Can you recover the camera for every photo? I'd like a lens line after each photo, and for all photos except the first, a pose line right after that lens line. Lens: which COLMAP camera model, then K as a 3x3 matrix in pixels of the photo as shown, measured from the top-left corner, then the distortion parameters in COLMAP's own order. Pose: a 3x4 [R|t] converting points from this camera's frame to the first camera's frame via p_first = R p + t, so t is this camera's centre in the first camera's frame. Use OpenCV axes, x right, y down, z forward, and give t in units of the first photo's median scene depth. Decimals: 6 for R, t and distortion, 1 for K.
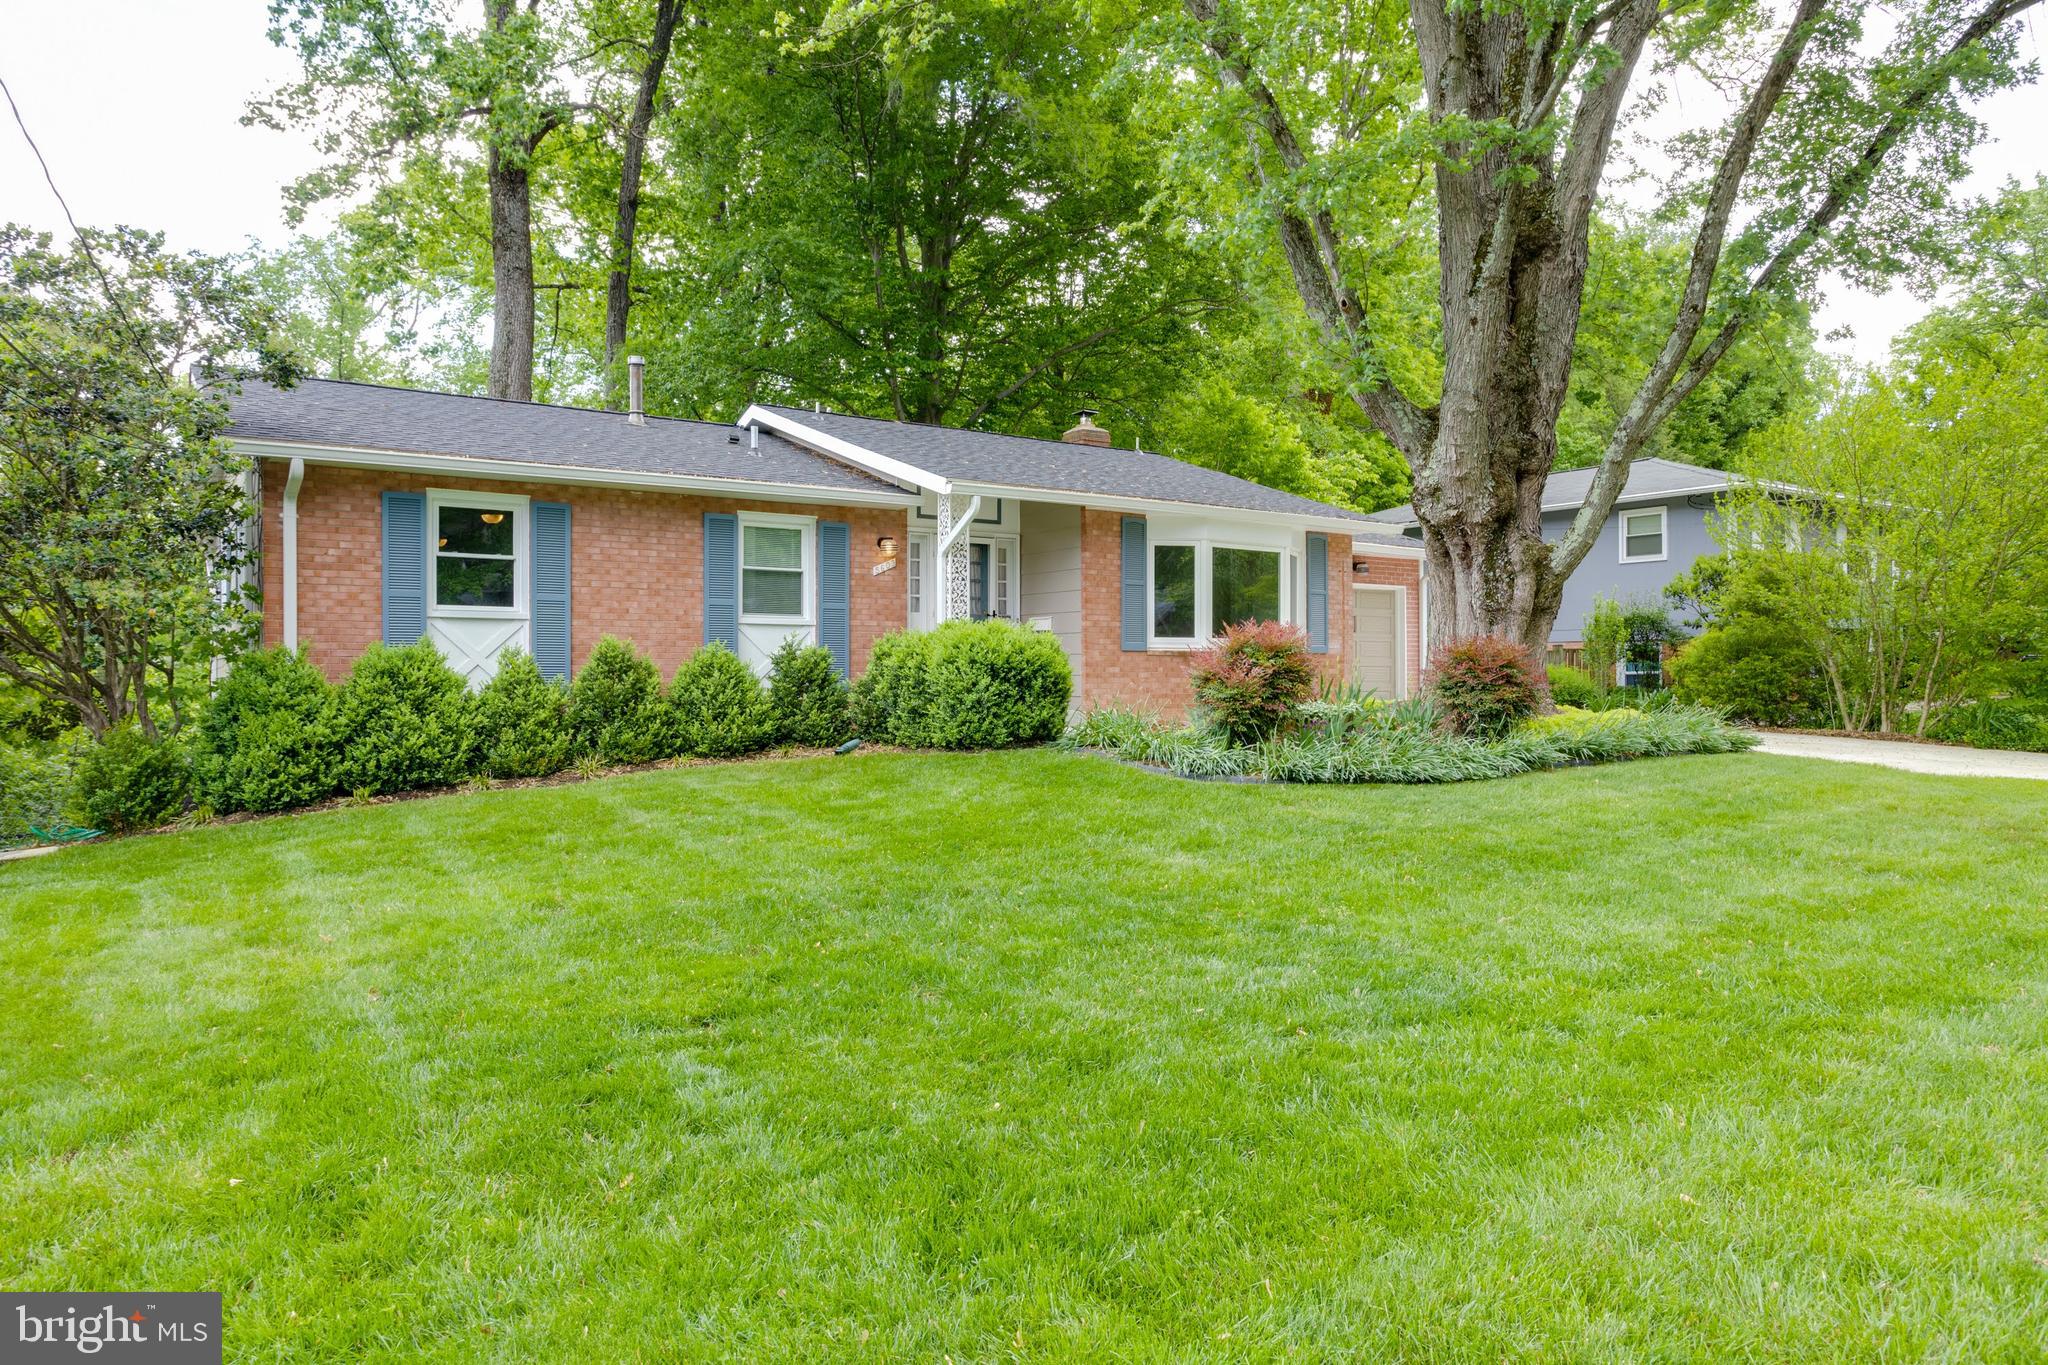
lens RADIAL K [[1155.0, 0, 1024.0], [0, 1155.0, 682.5], [0, 0, 1]] dist [-0.002732, -0.000177]
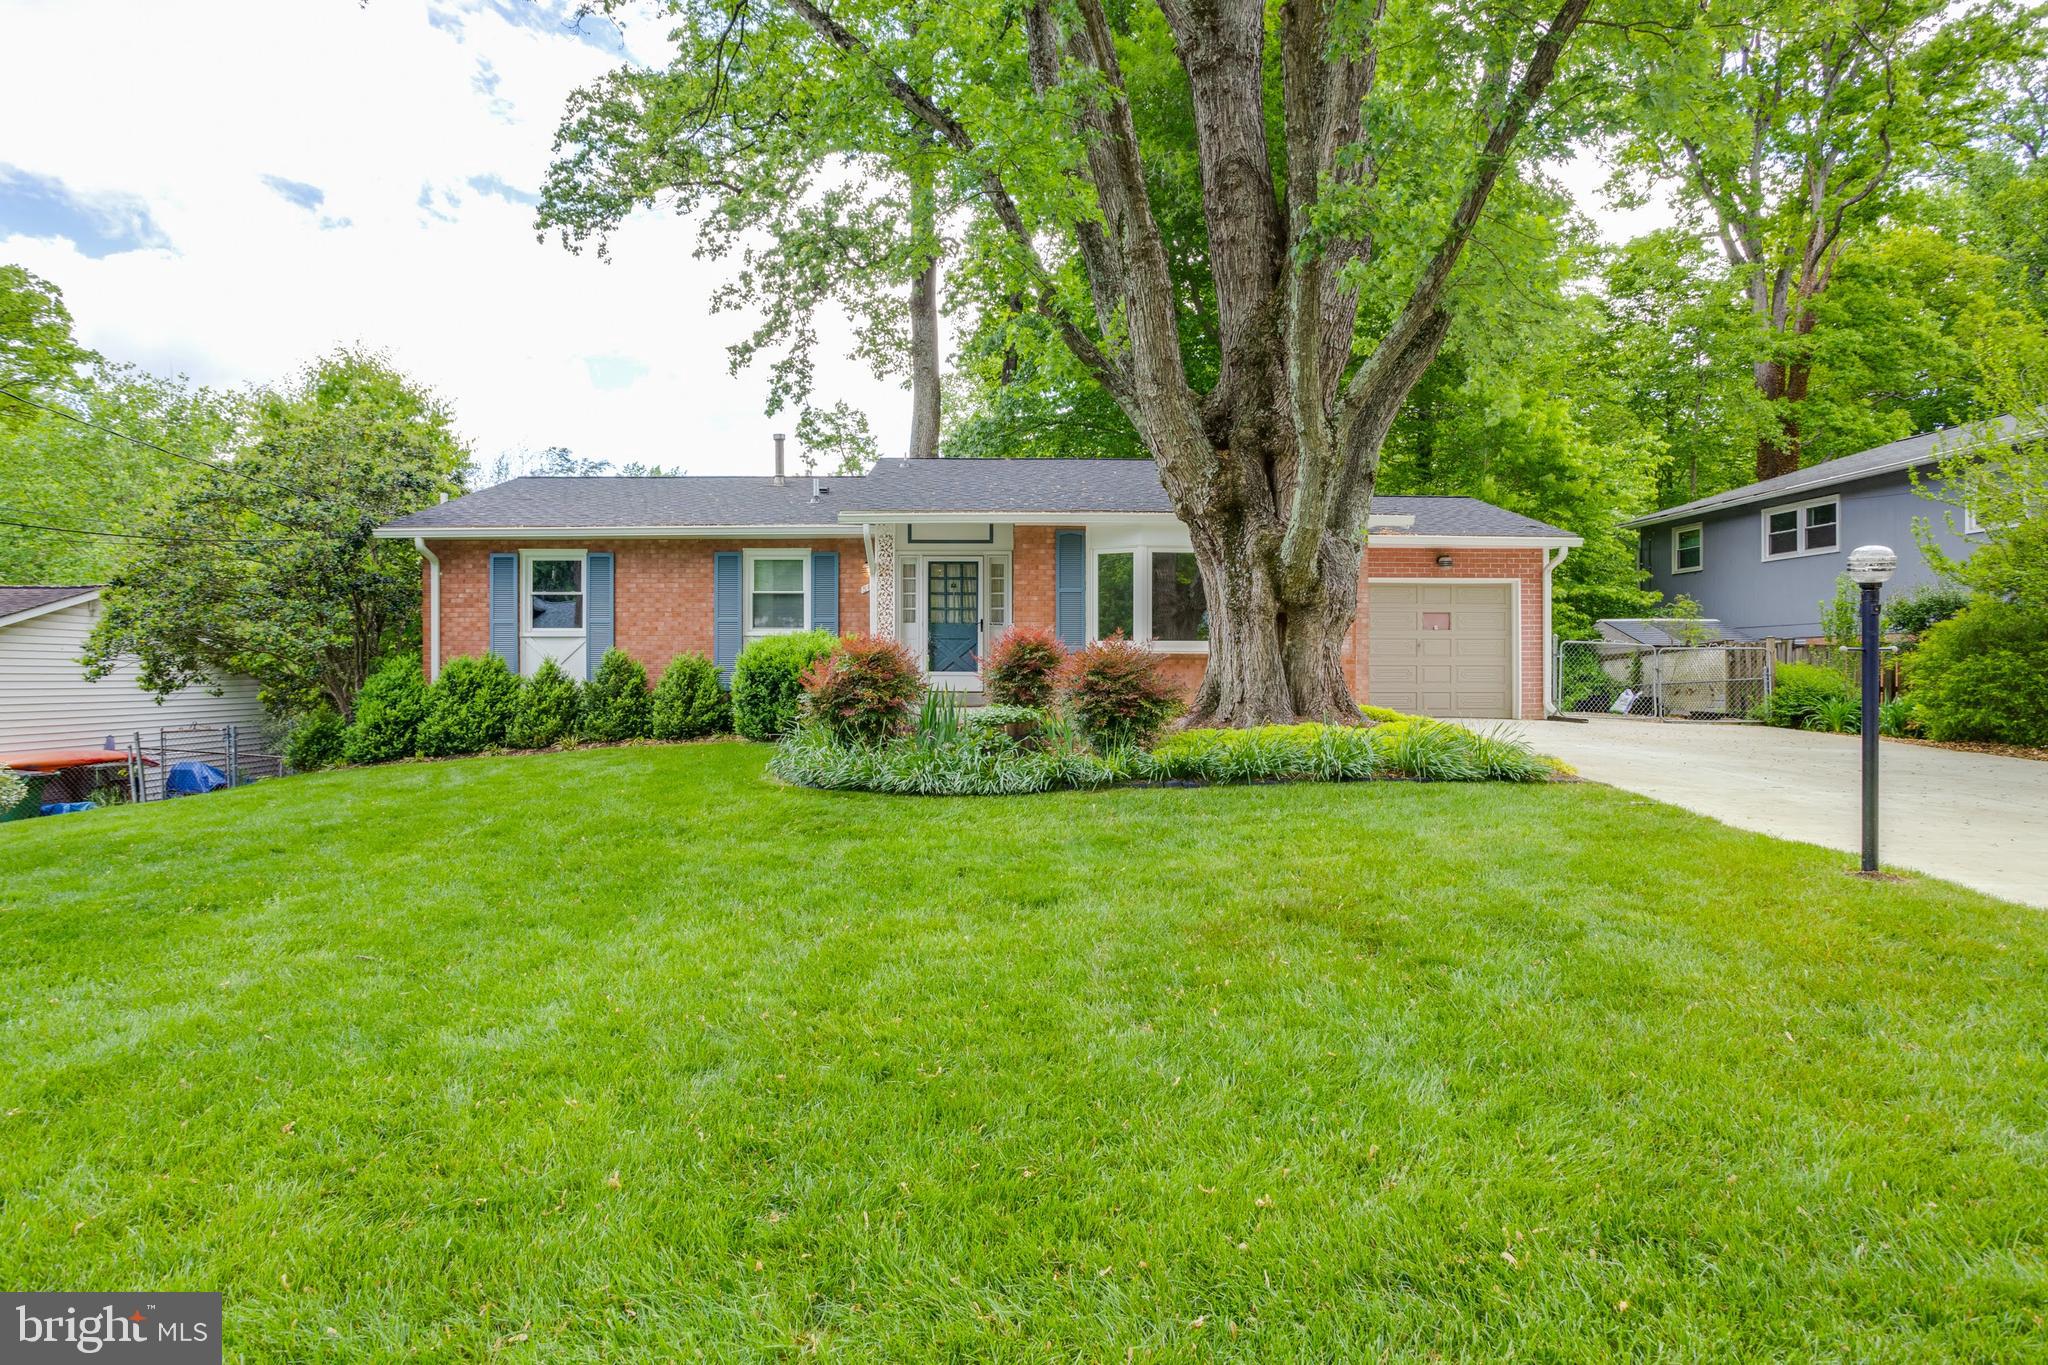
lens RADIAL K [[953.1, 0, 1015.3], [0, 953.1, 673.9], [0, 0, 1]] dist [-0.043947, 0.033237]
pose [[0.868983, 0.002520, -0.494836, 0.623011], [-0.002799, 0.999996, 0.000178, -0.011352], [0.494834, 0.001230, 0.868986, 0.264054]]
